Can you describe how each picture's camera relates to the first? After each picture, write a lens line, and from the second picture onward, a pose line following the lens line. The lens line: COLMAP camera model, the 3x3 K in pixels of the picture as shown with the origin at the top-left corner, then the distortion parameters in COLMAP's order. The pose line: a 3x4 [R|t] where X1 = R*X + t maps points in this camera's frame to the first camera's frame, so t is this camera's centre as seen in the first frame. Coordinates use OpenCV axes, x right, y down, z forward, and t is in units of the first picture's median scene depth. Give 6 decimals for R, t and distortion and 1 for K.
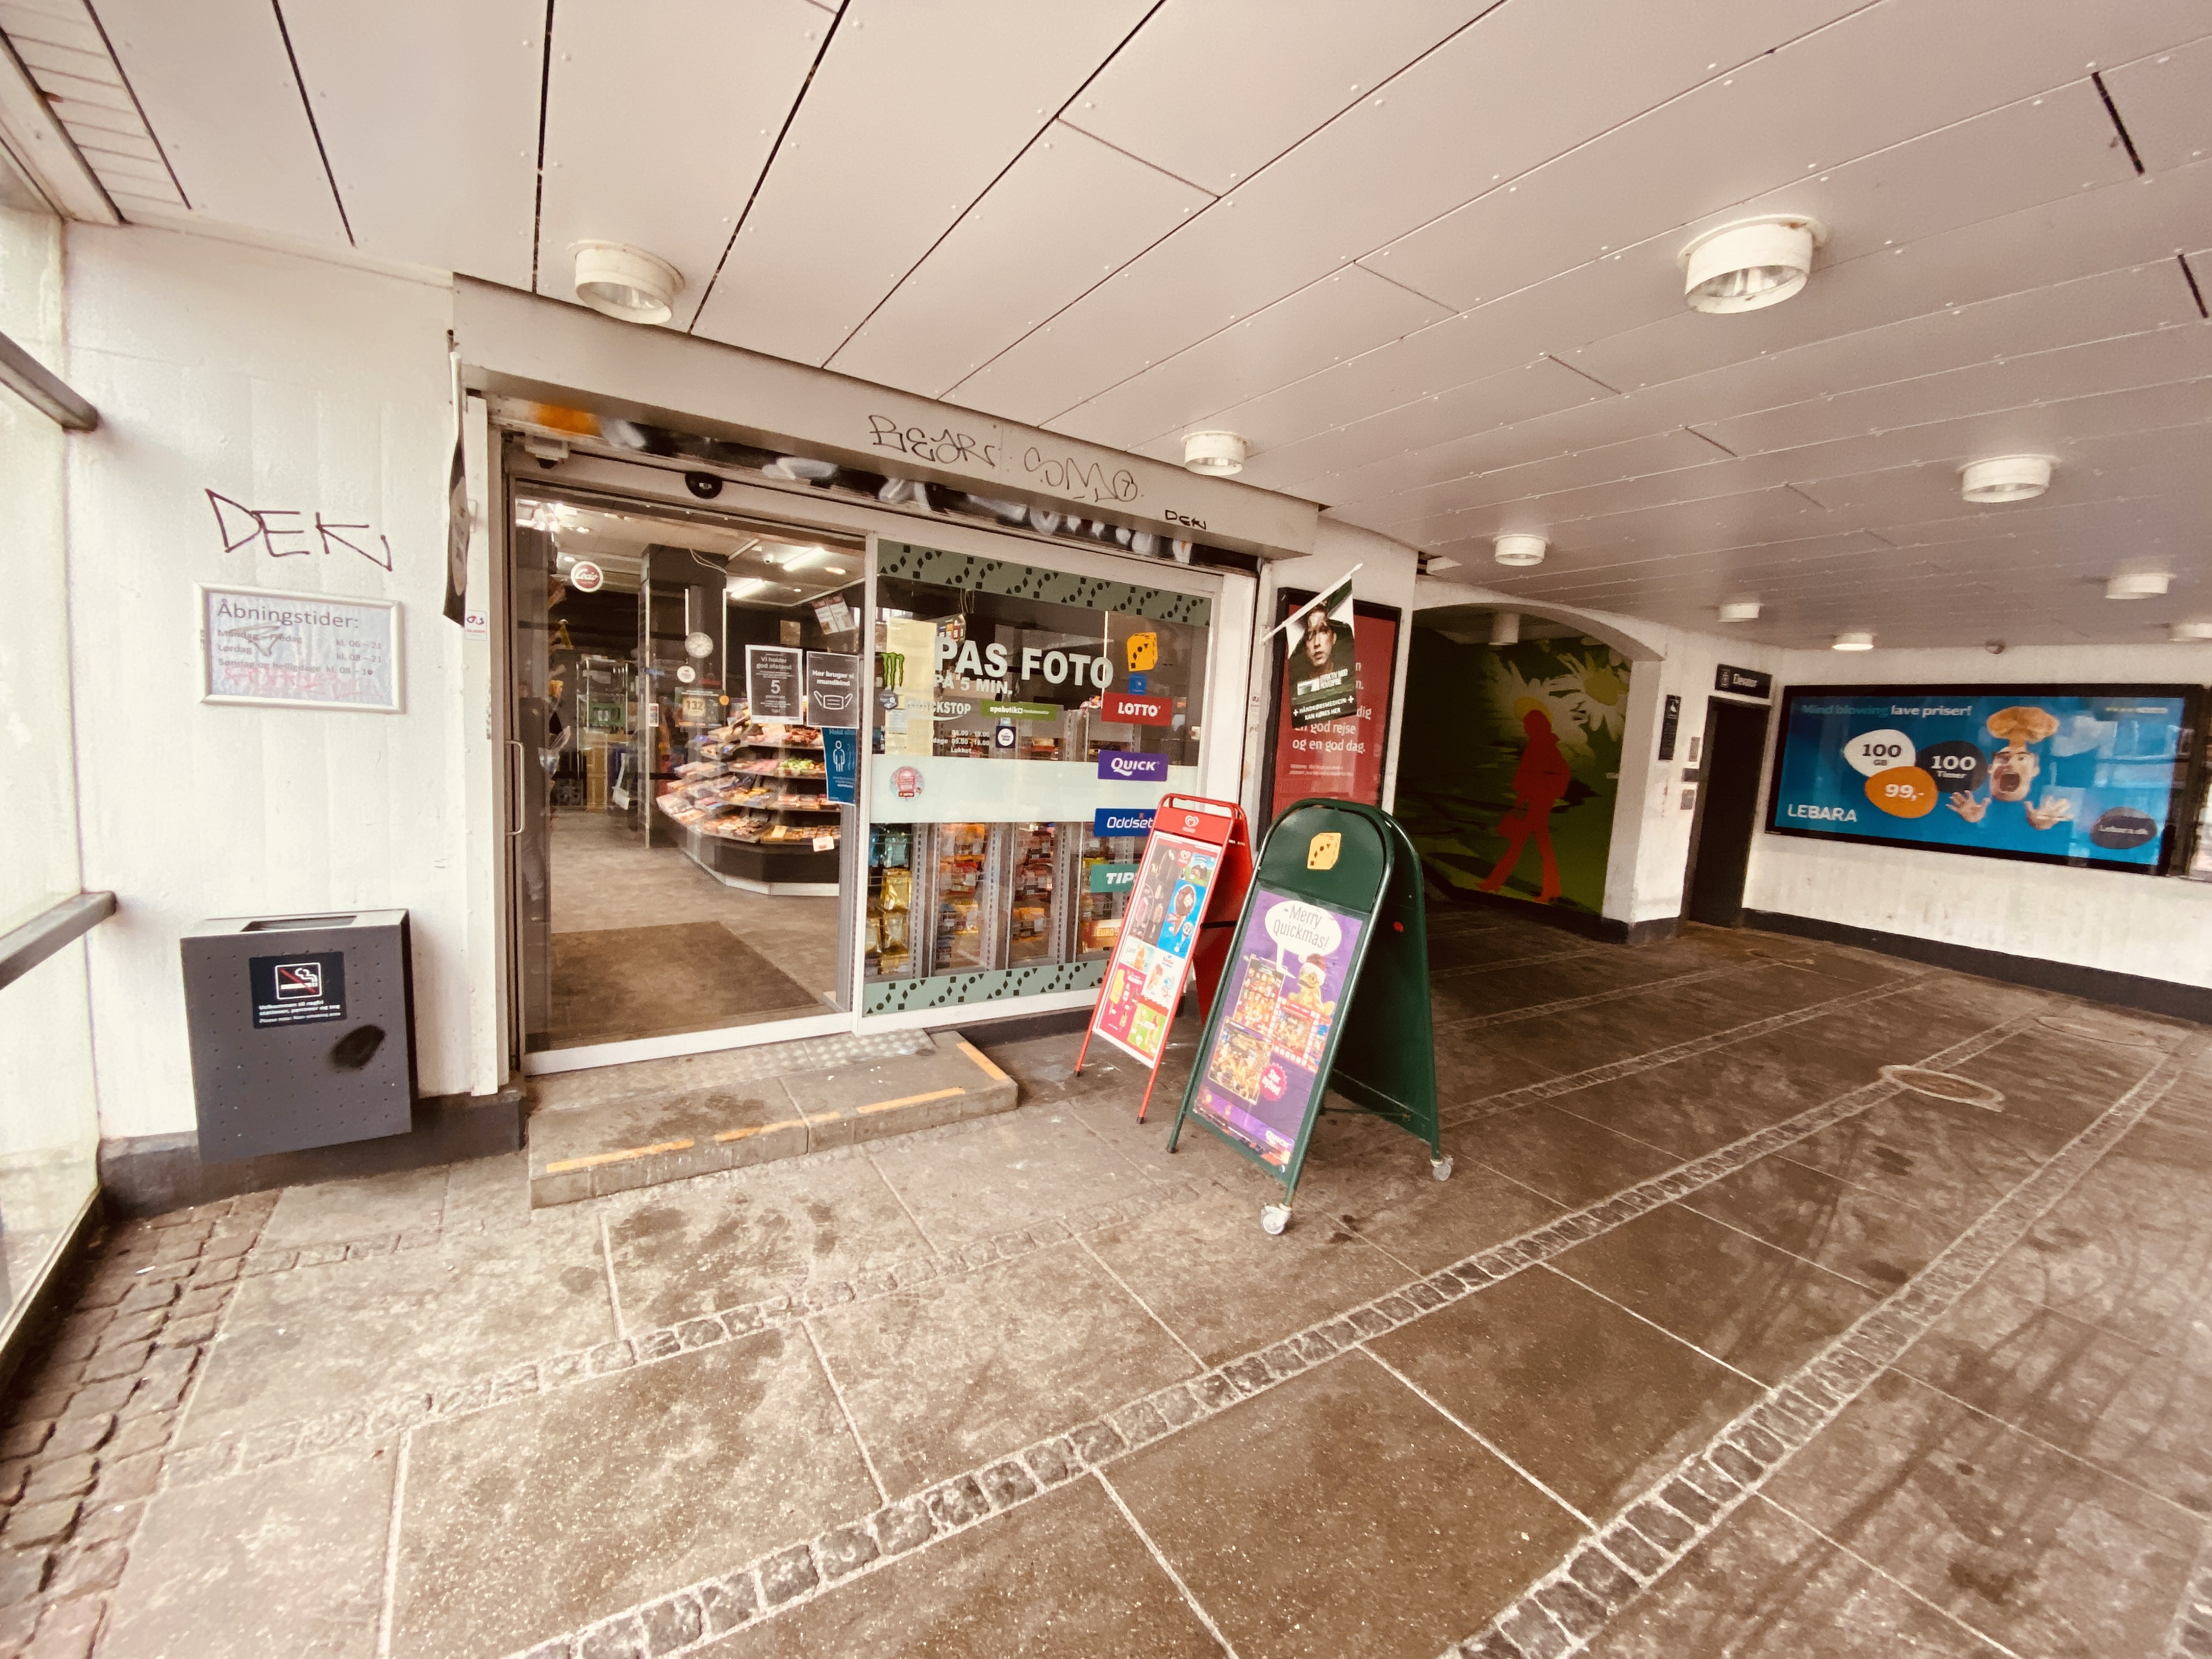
lens RADIAL K [[898.2, 0, 1101.9], [0, 898.2, 829.4], [0, 0, 1]] dist [0.024665, -0.023532]
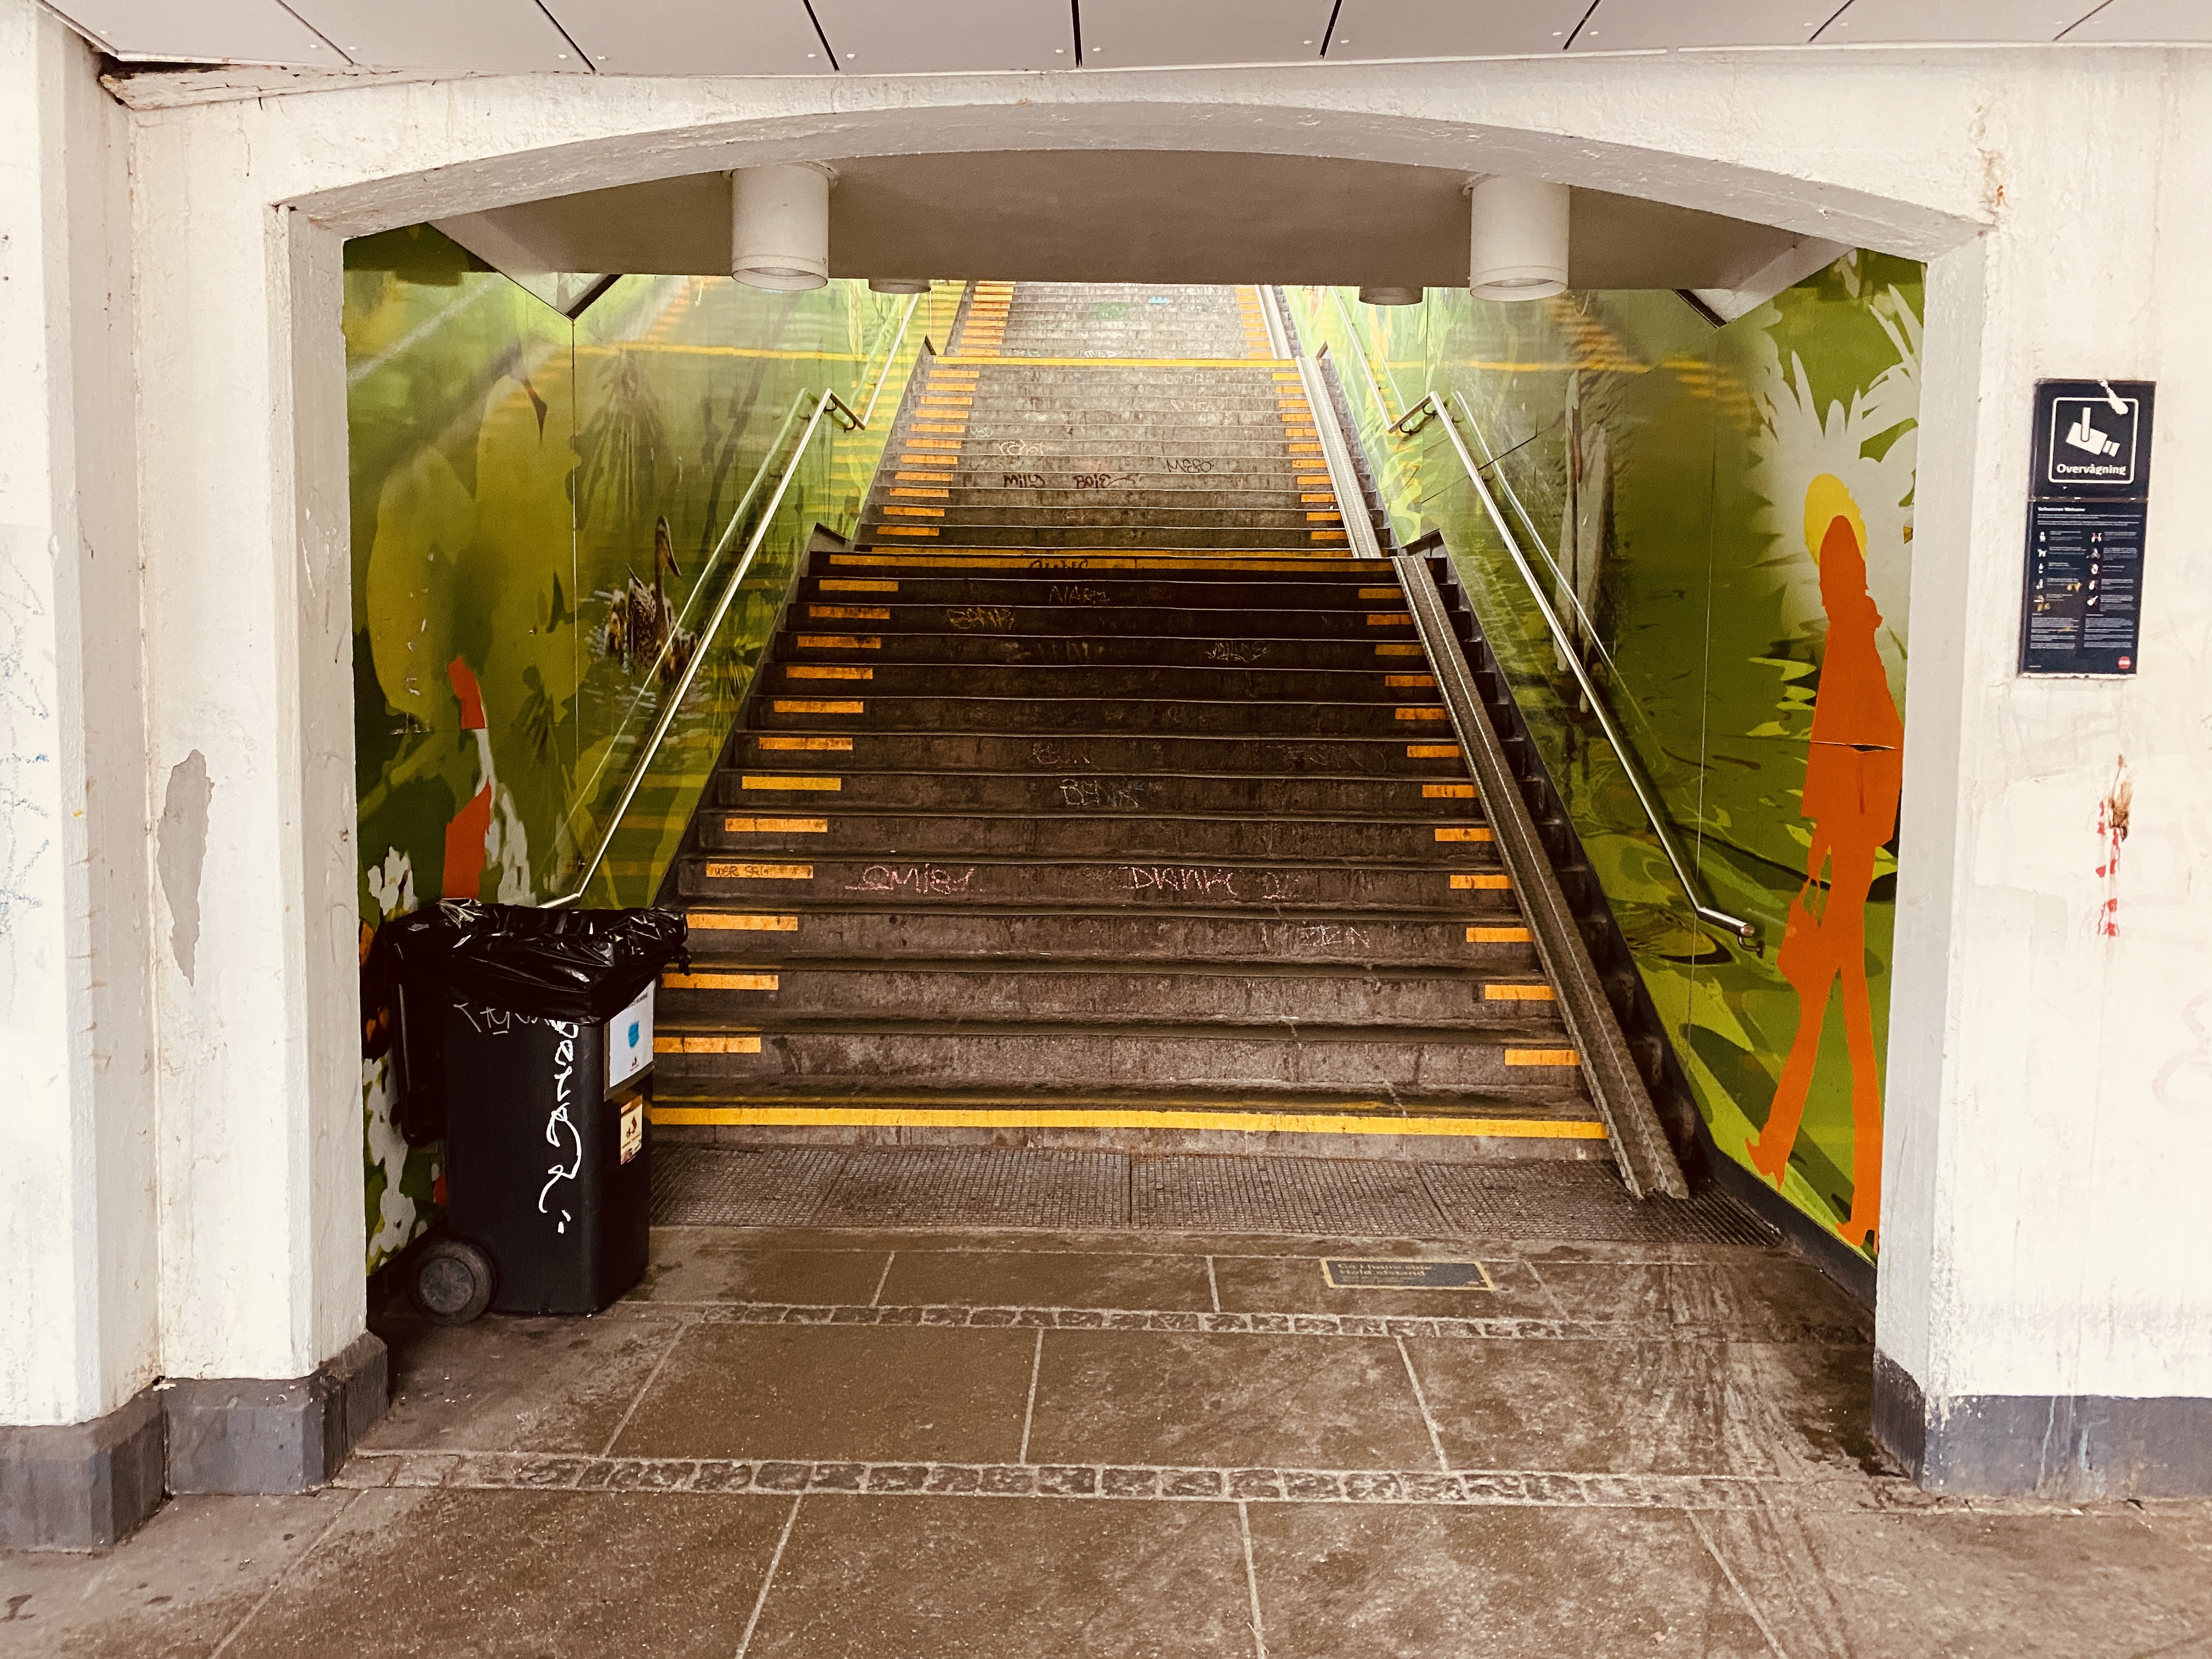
lens RADIAL K [[1677.8, 0, 1103.7], [0, 1677.8, 813.8], [0, 0, 1]] dist [0.146880, -0.258425]
pose [[0.841584, -0.007083, -0.540080, 1.017821], [-0.022131, 0.998622, -0.047583, -0.026400], [0.539673, 0.051997, 0.840268, 0.817245]]
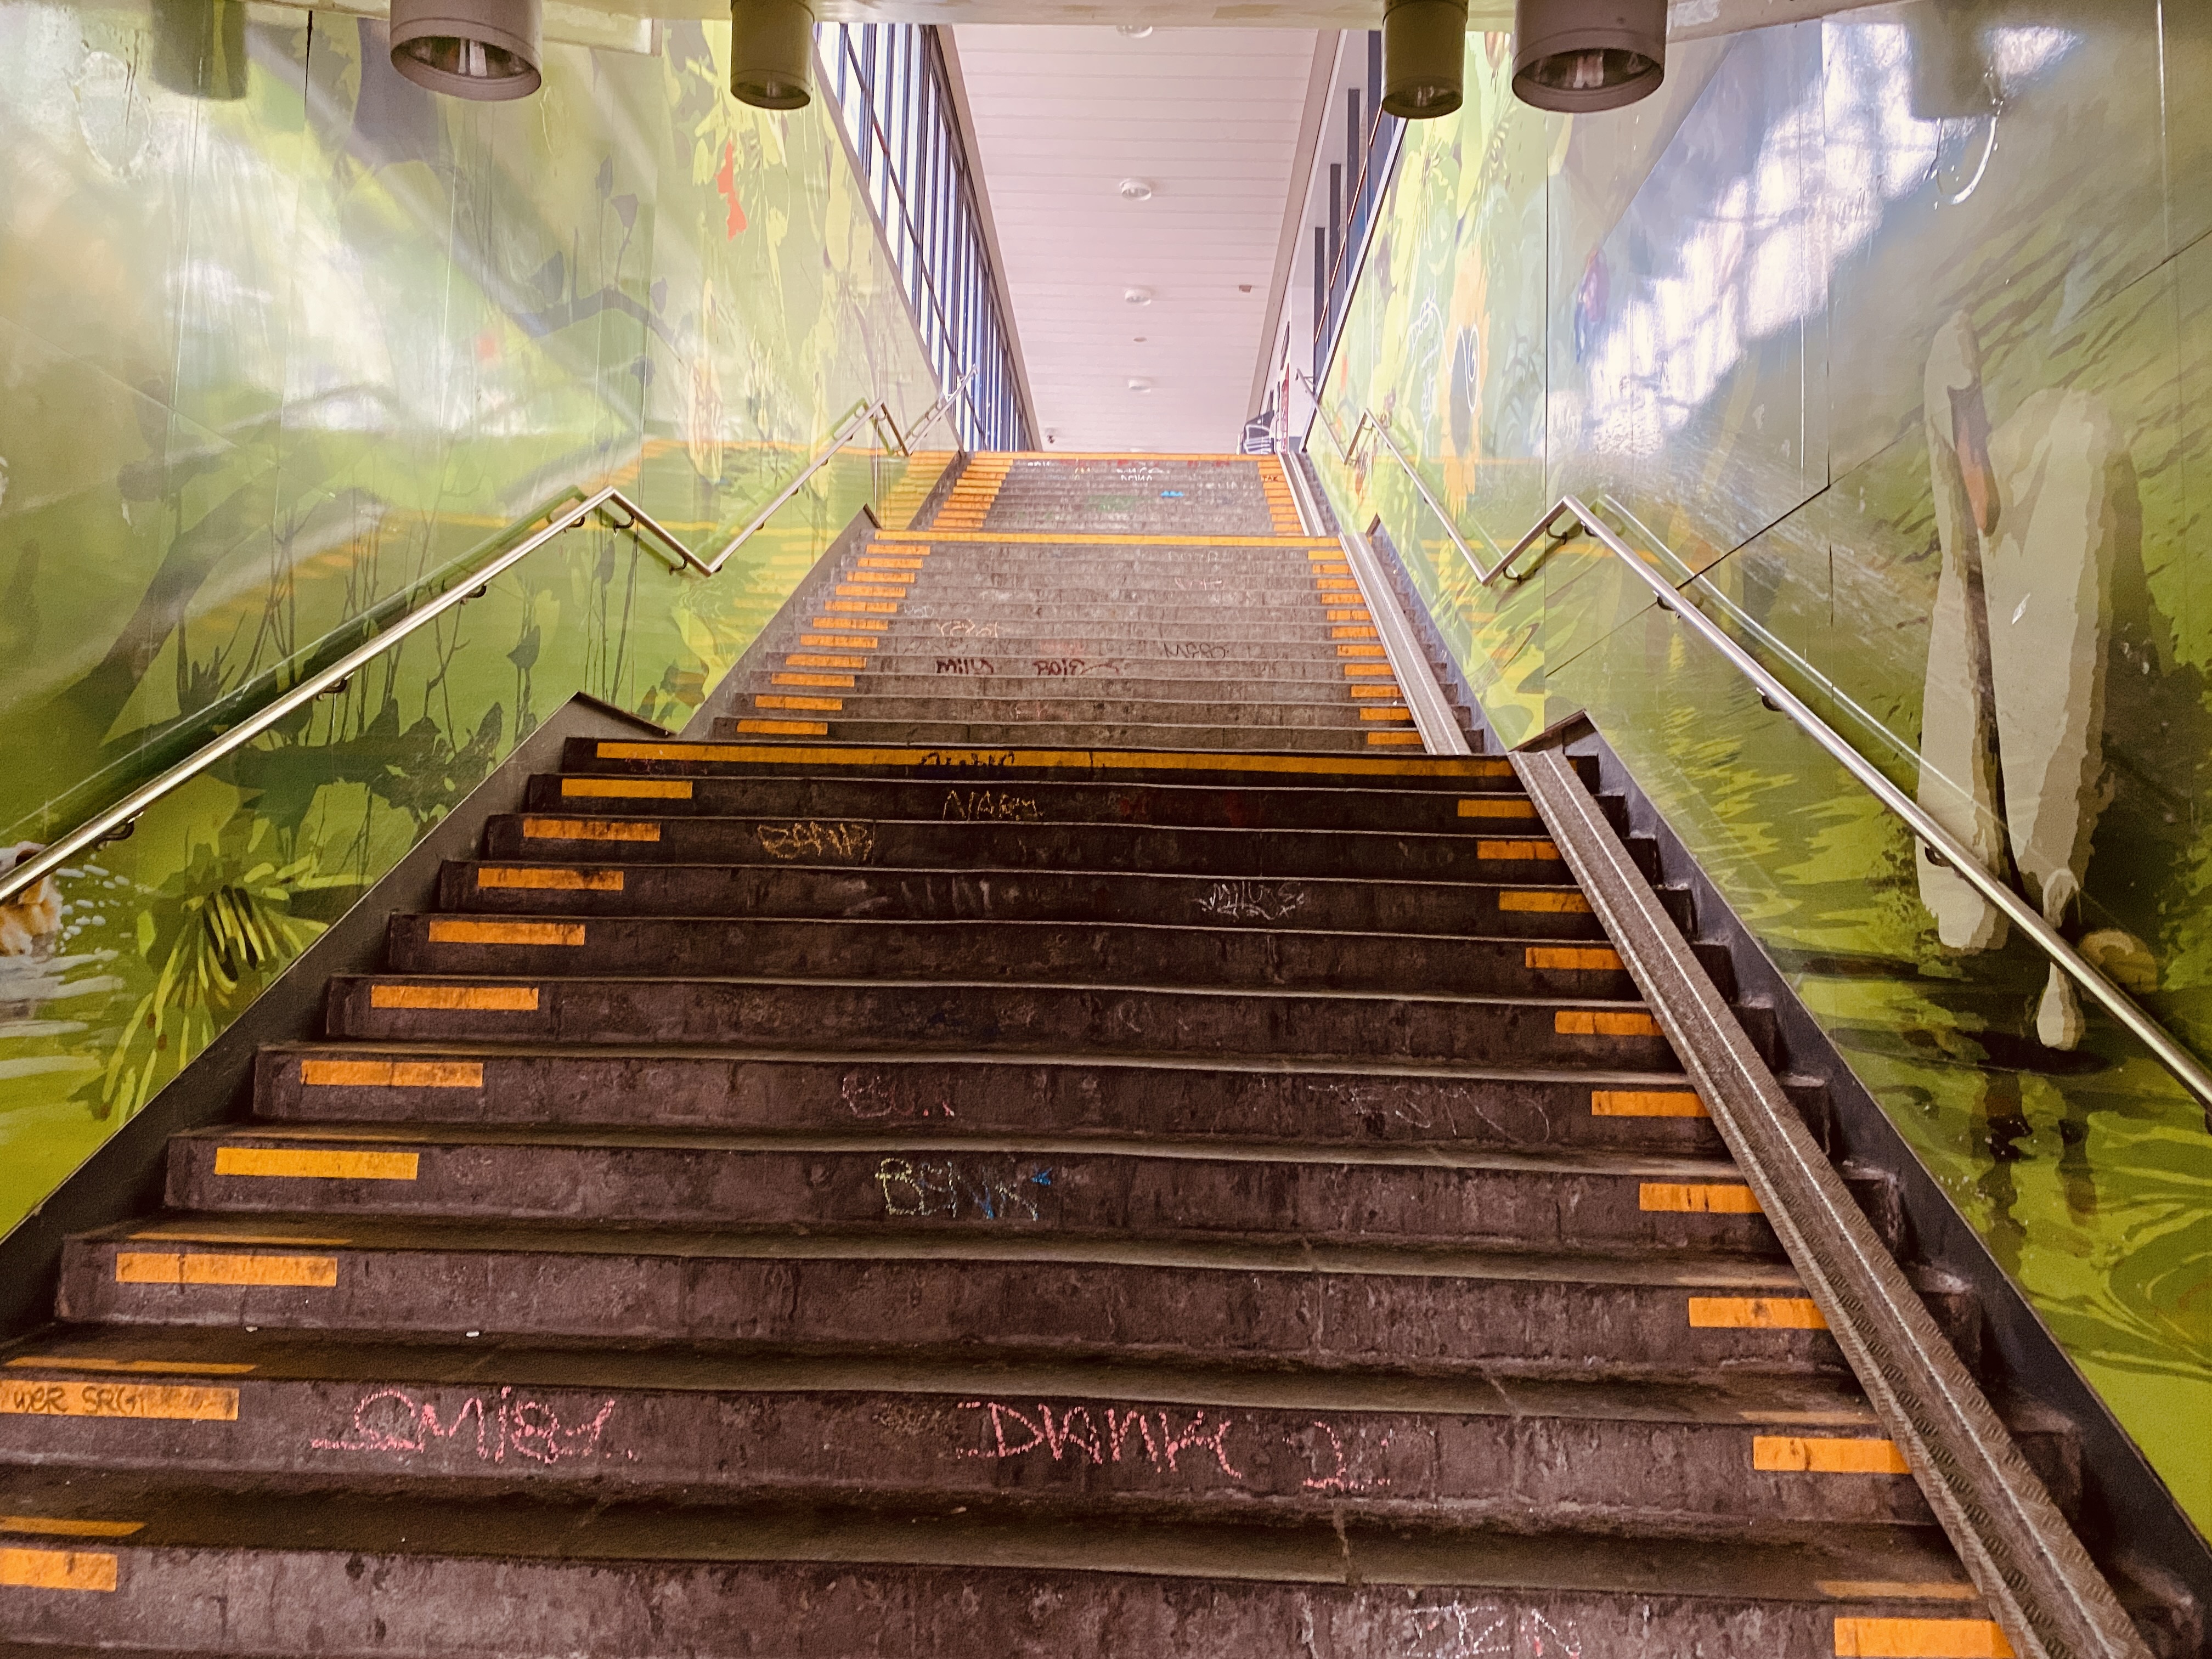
lens RADIAL K [[1677.8, 0, 1103.7], [0, 1677.8, 813.8], [0, 0, 1]] dist [0.146880, -0.258425]
pose [[0.830053, -0.082468, -0.551553, 0.655416], [-0.034920, 0.979380, -0.198988, -0.135082], [0.556590, 0.184431, 0.810057, 1.518642]]
